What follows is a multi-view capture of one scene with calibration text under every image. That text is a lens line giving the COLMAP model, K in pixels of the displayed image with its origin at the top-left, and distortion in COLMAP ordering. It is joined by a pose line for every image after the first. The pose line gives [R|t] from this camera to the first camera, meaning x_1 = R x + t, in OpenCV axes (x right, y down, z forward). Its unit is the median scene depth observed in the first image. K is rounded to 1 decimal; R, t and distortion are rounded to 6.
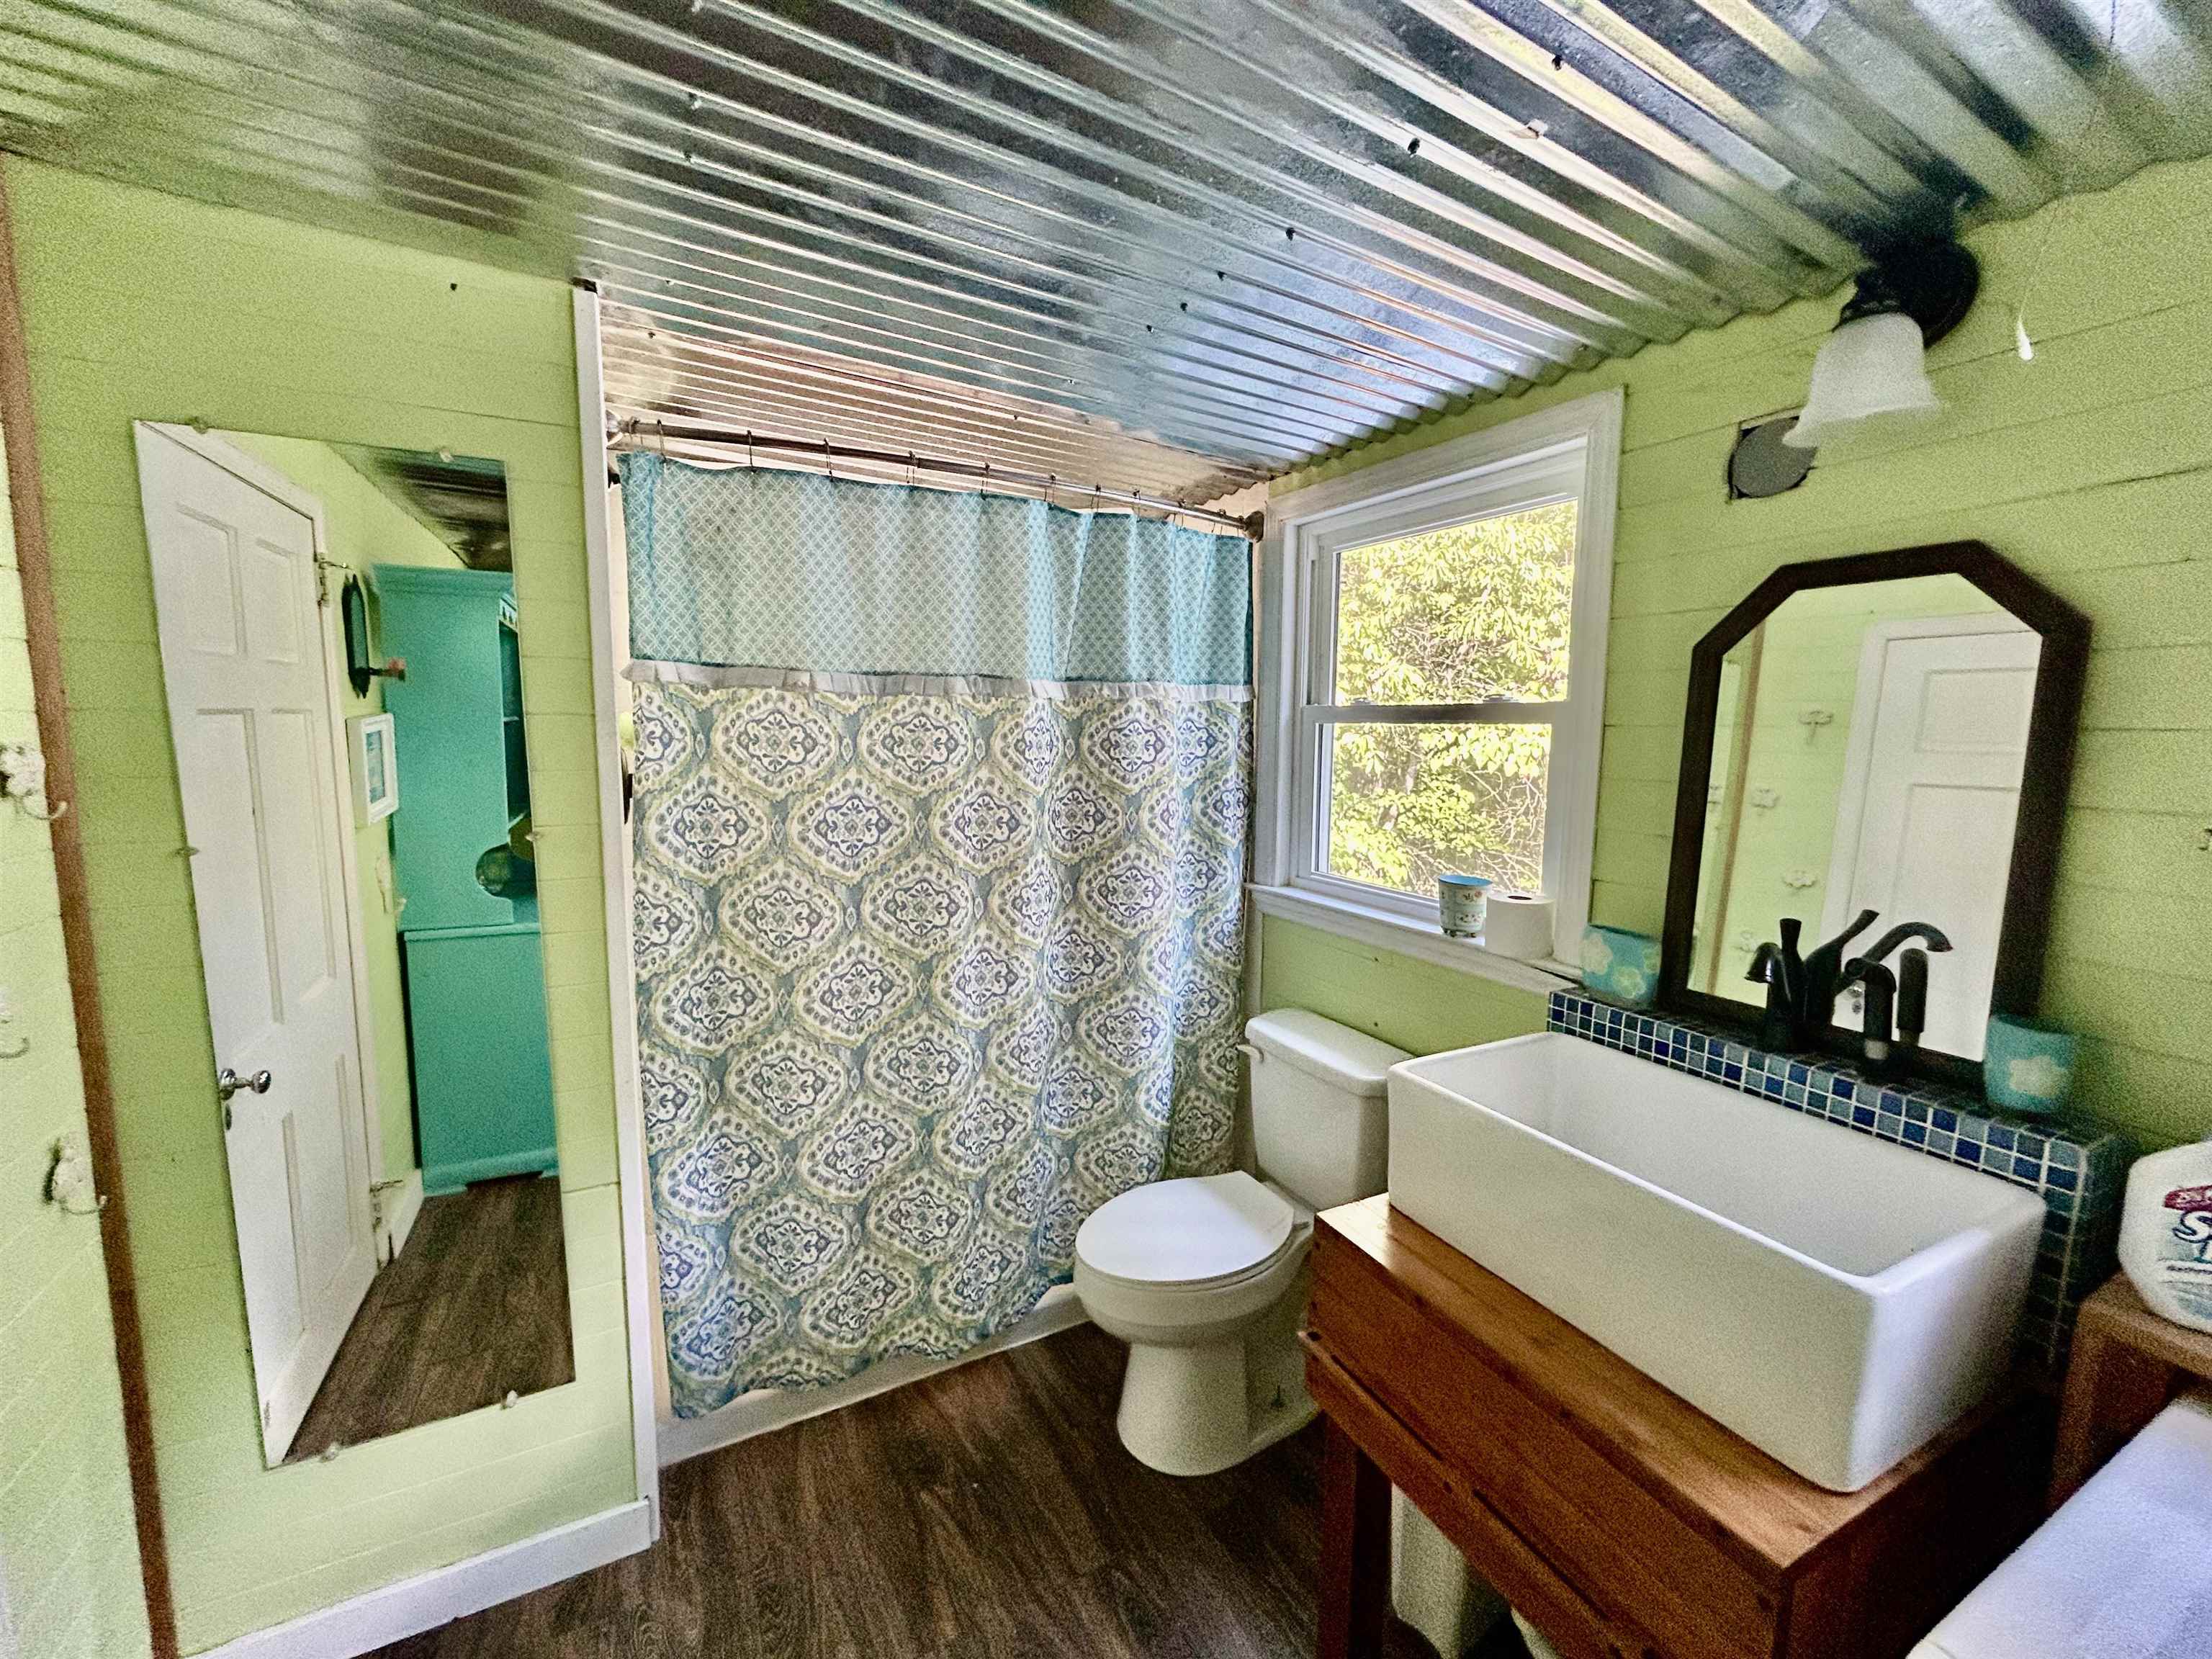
lens RADIAL K [[895.8, 0, 1101.1], [0, 895.8, 829.9], [0, 0, 1]] dist [0.000173, 0.000165]
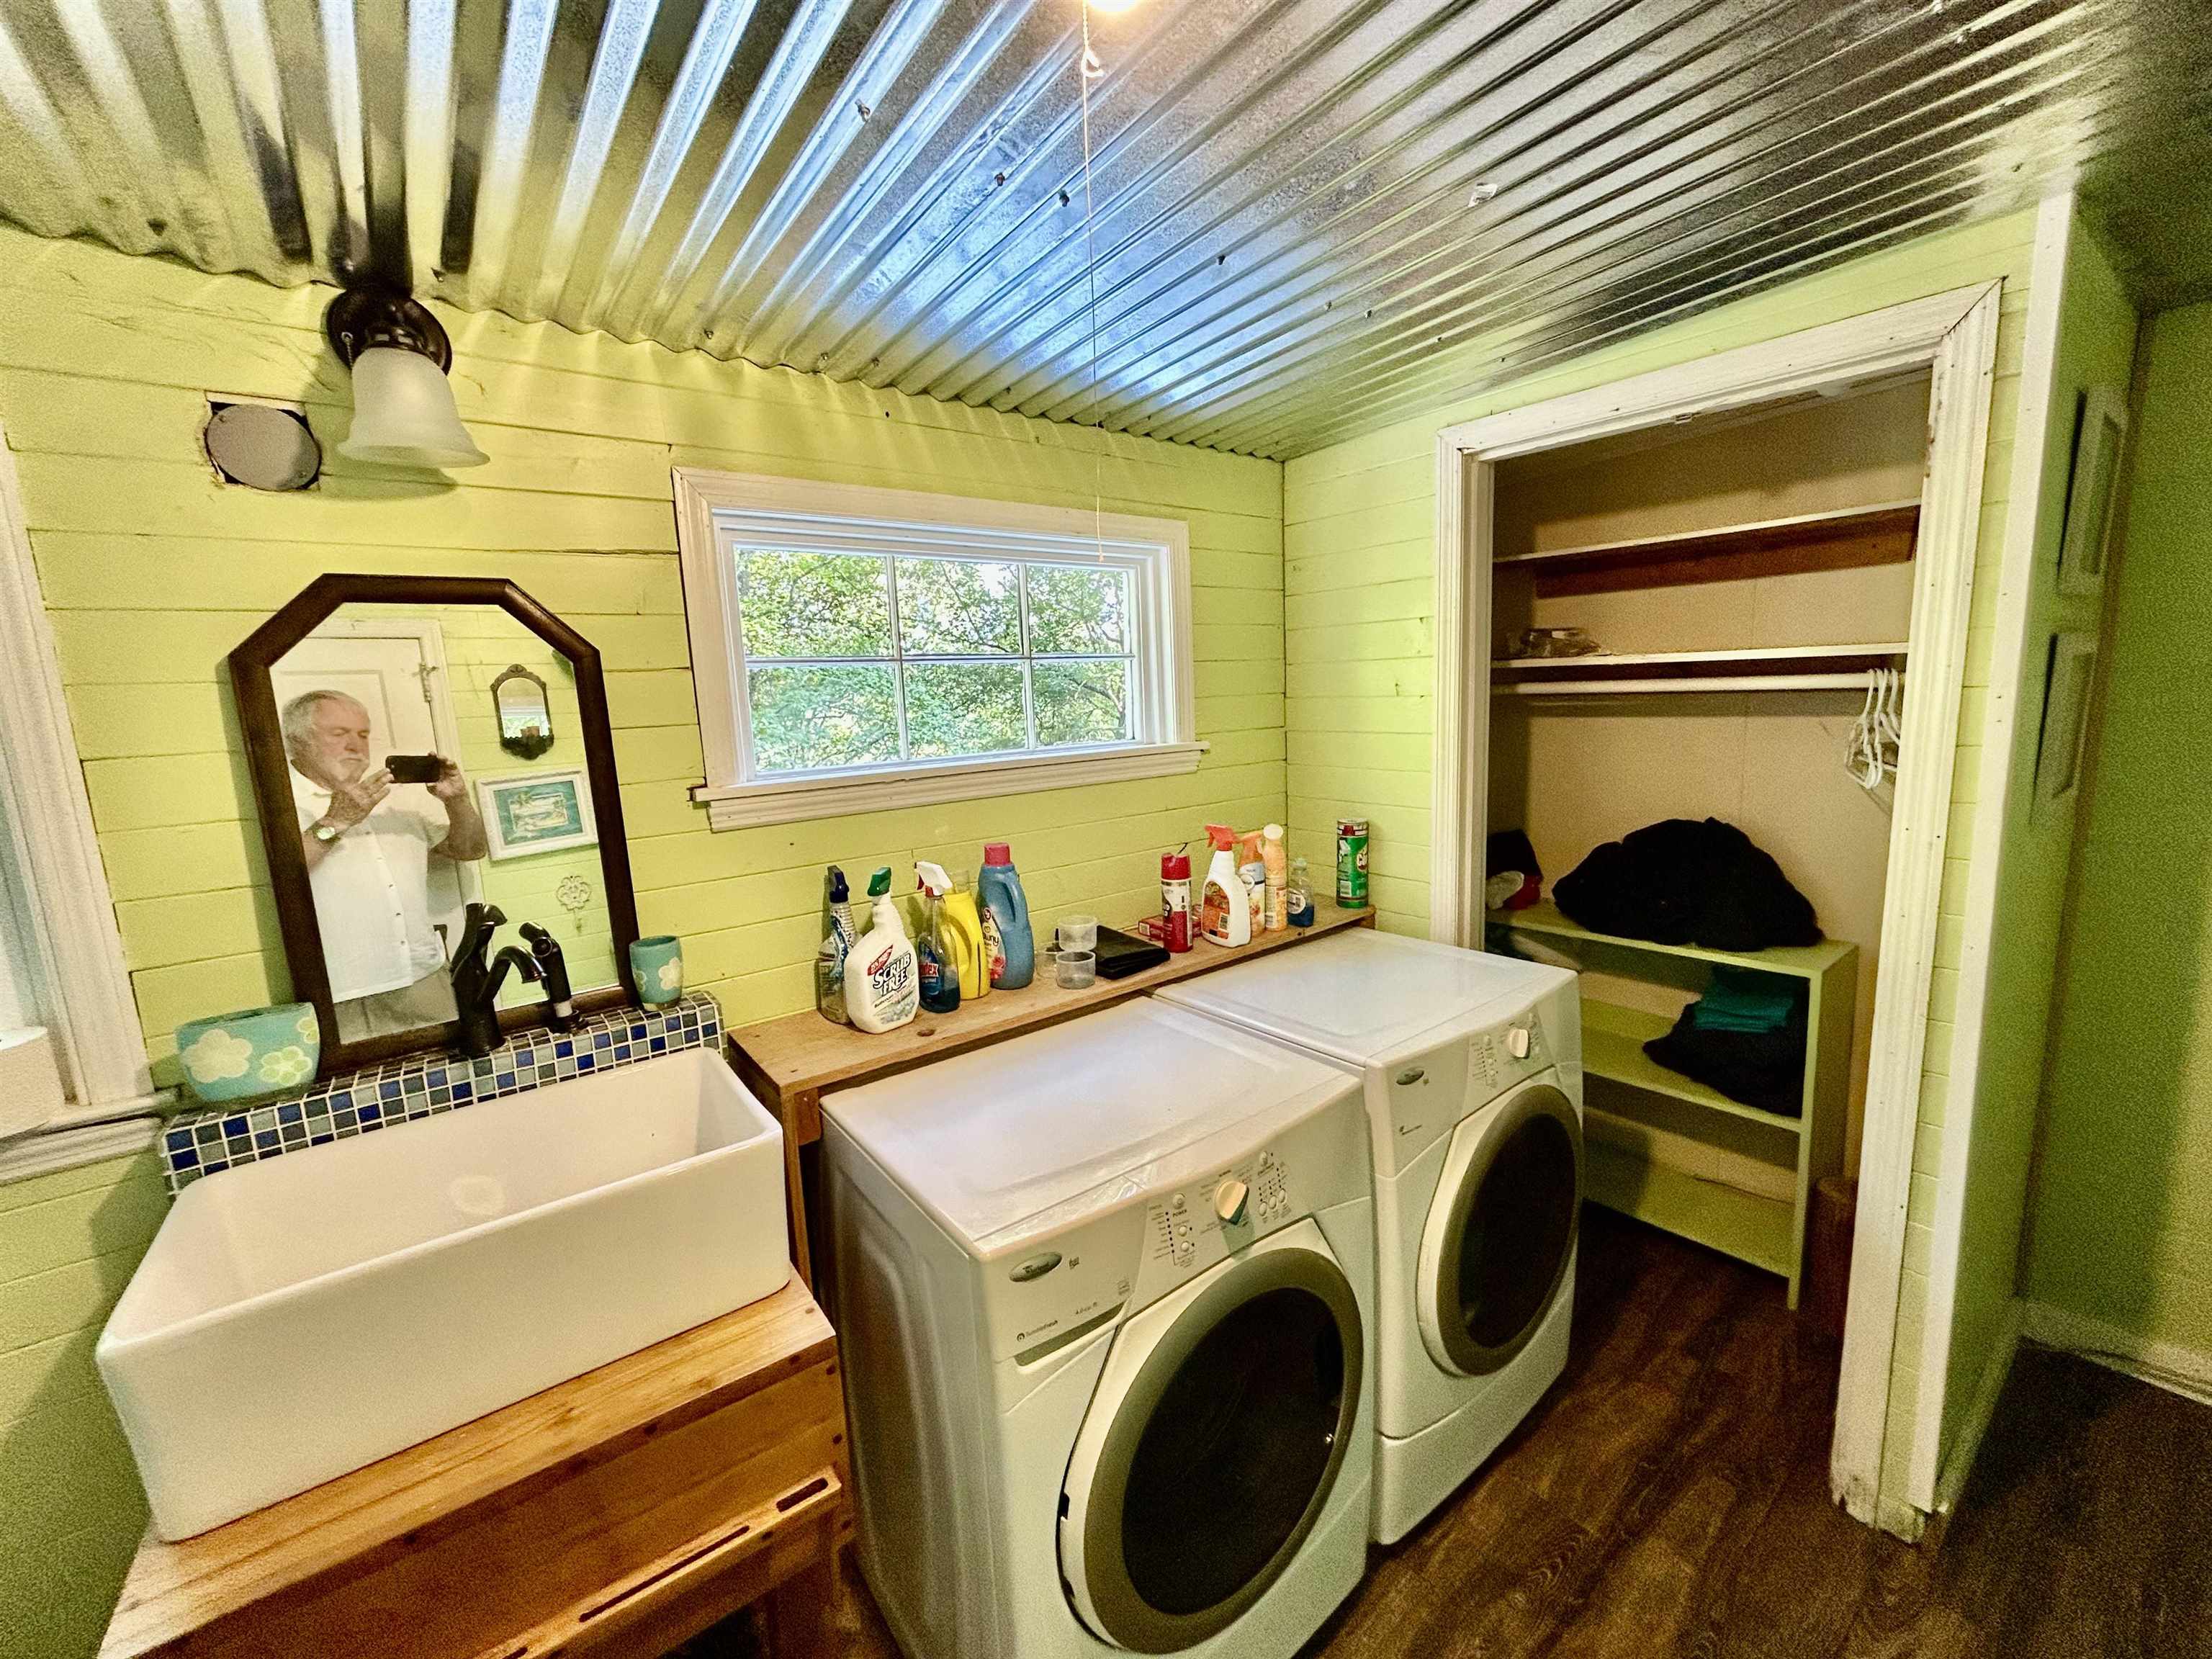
lens RADIAL K [[895.8, 0, 1115.1], [0, 895.8, 827.0], [0, 0, 1]] dist [0.000173, 0.000165]
pose [[-0.175757, -0.167933, 0.970004, -0.245692], [0.151259, 0.969035, 0.195172, -0.071374], [-0.972744, 0.181025, -0.144914, 0.280951]]
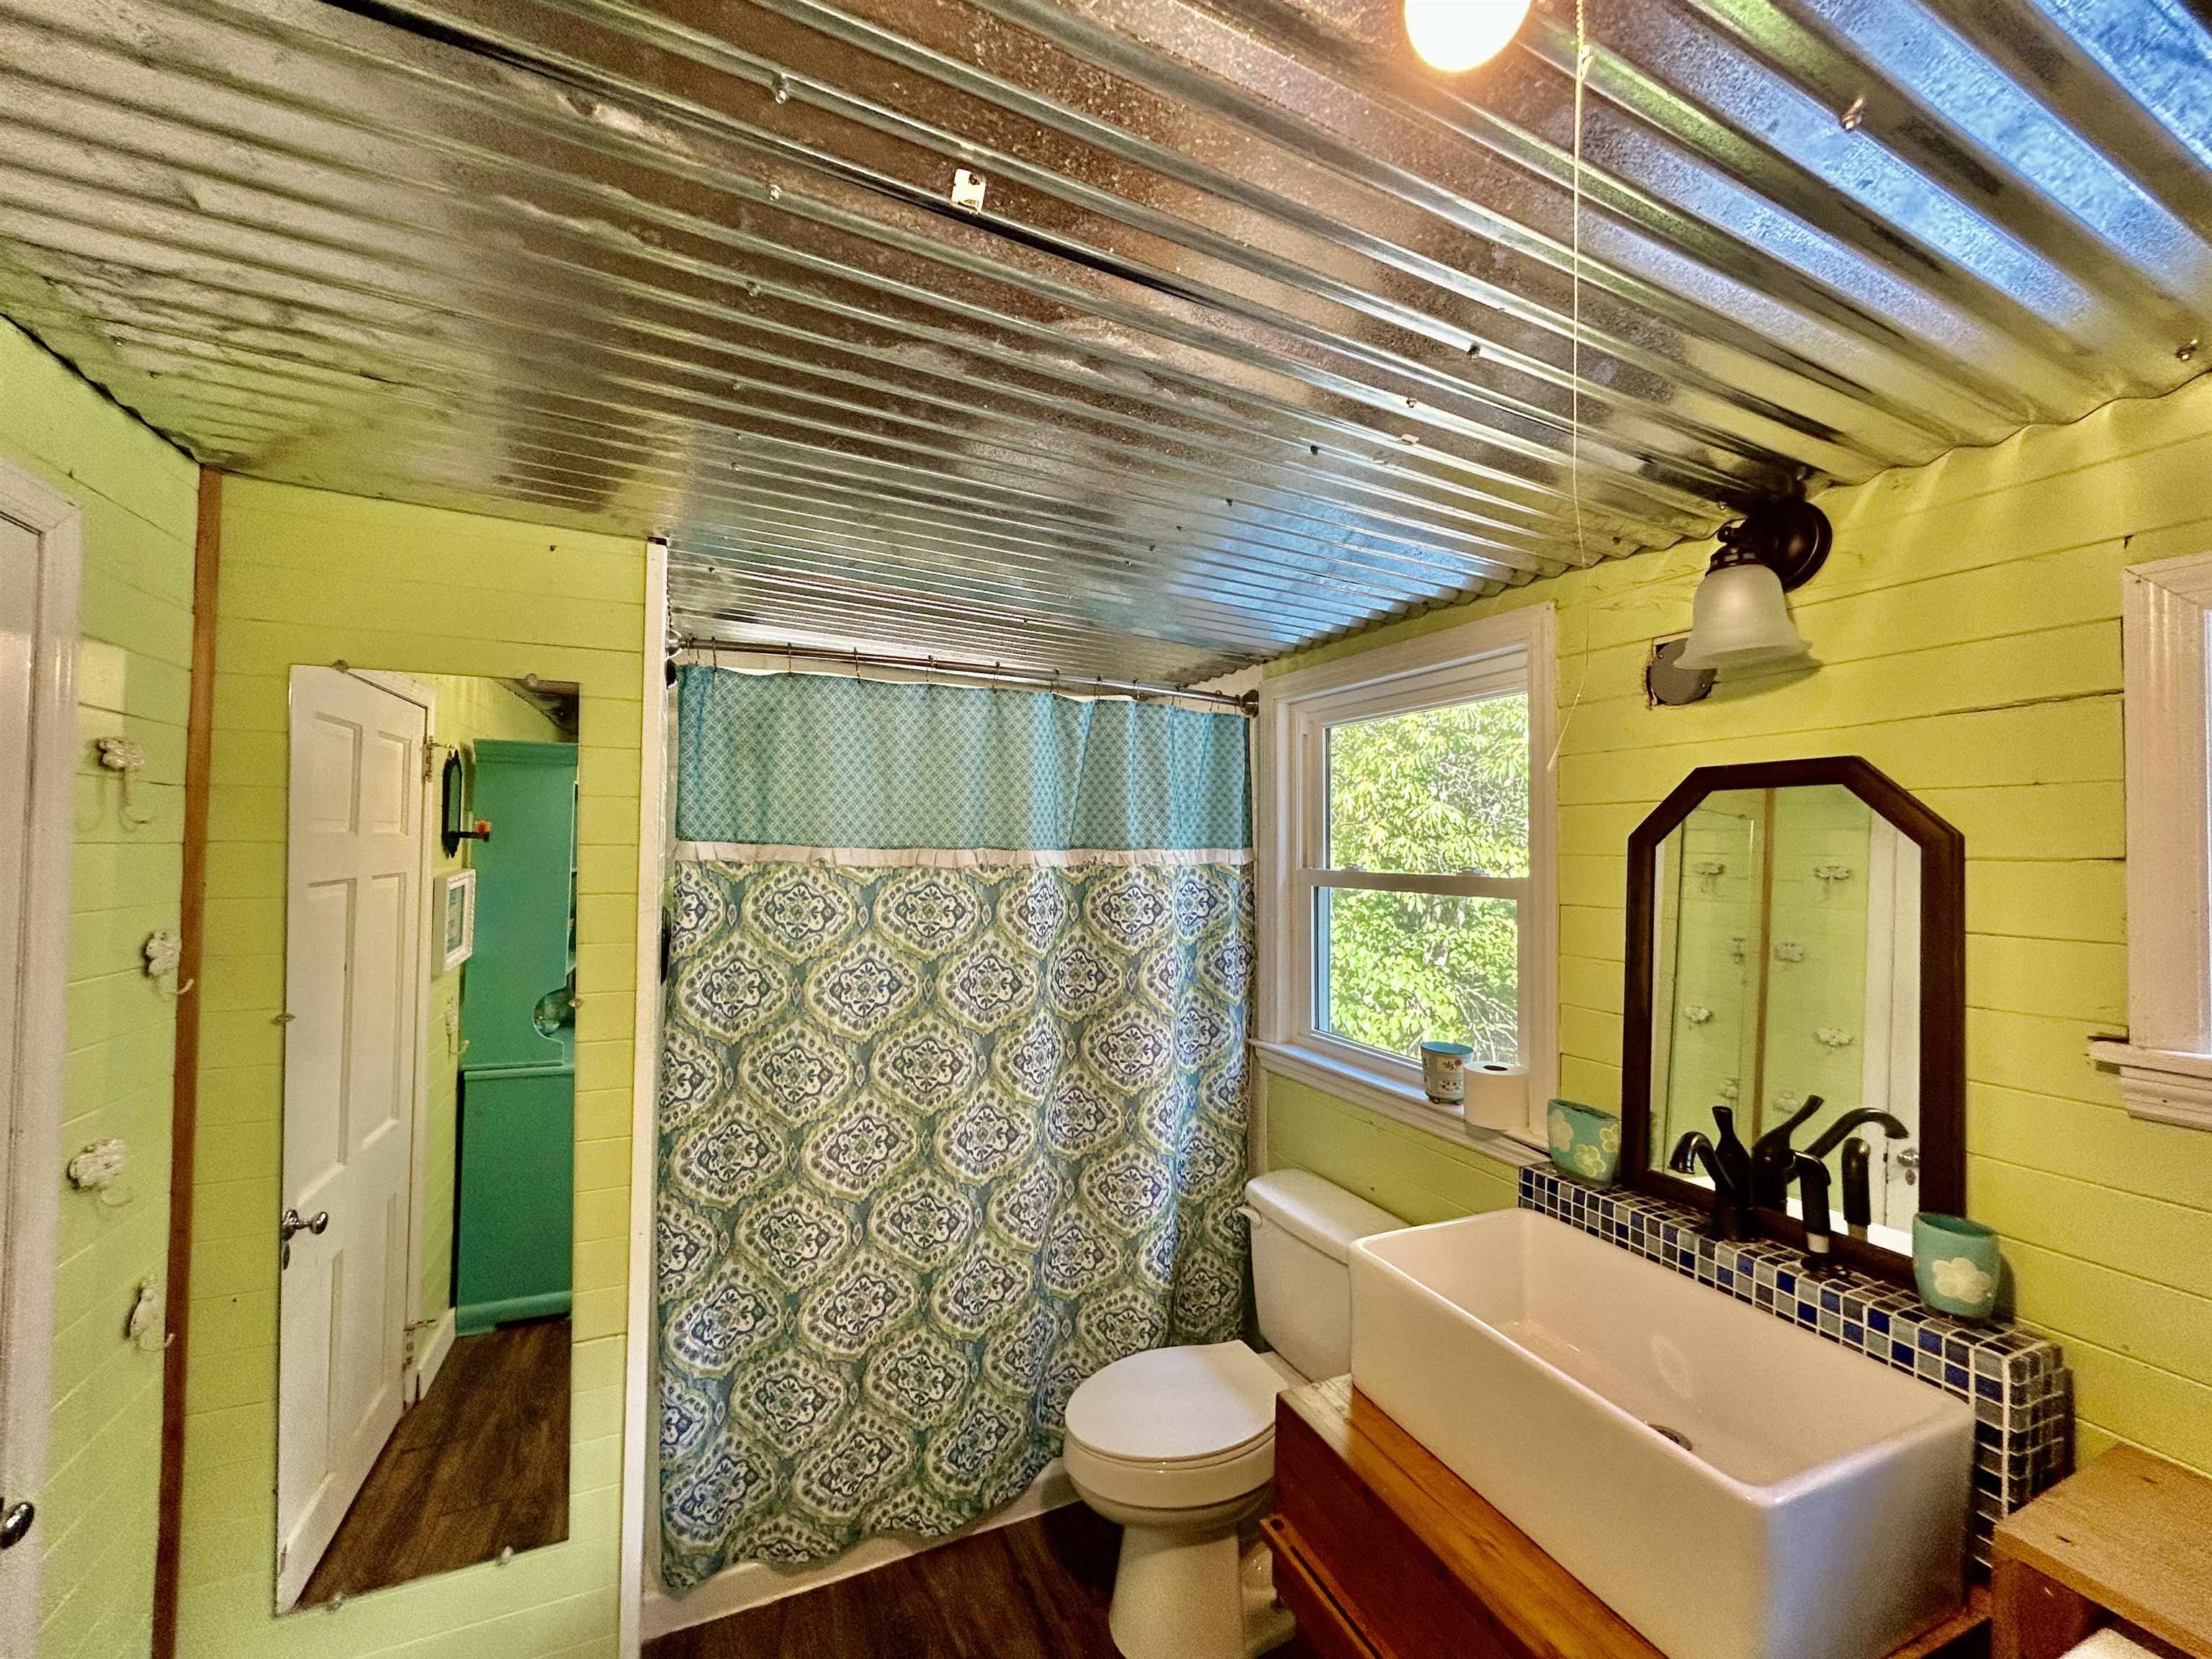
lens RADIAL K [[895.8, 0, 1101.2], [0, 895.8, 829.2], [0, 0, 1]] dist [0.000173, 0.000165]
pose [[0.997959, -0.000586, -0.063855, 0.079421], [-0.008351, 0.990173, -0.139600, -0.046966], [0.063309, 0.139848, 0.988147, -0.081692]]
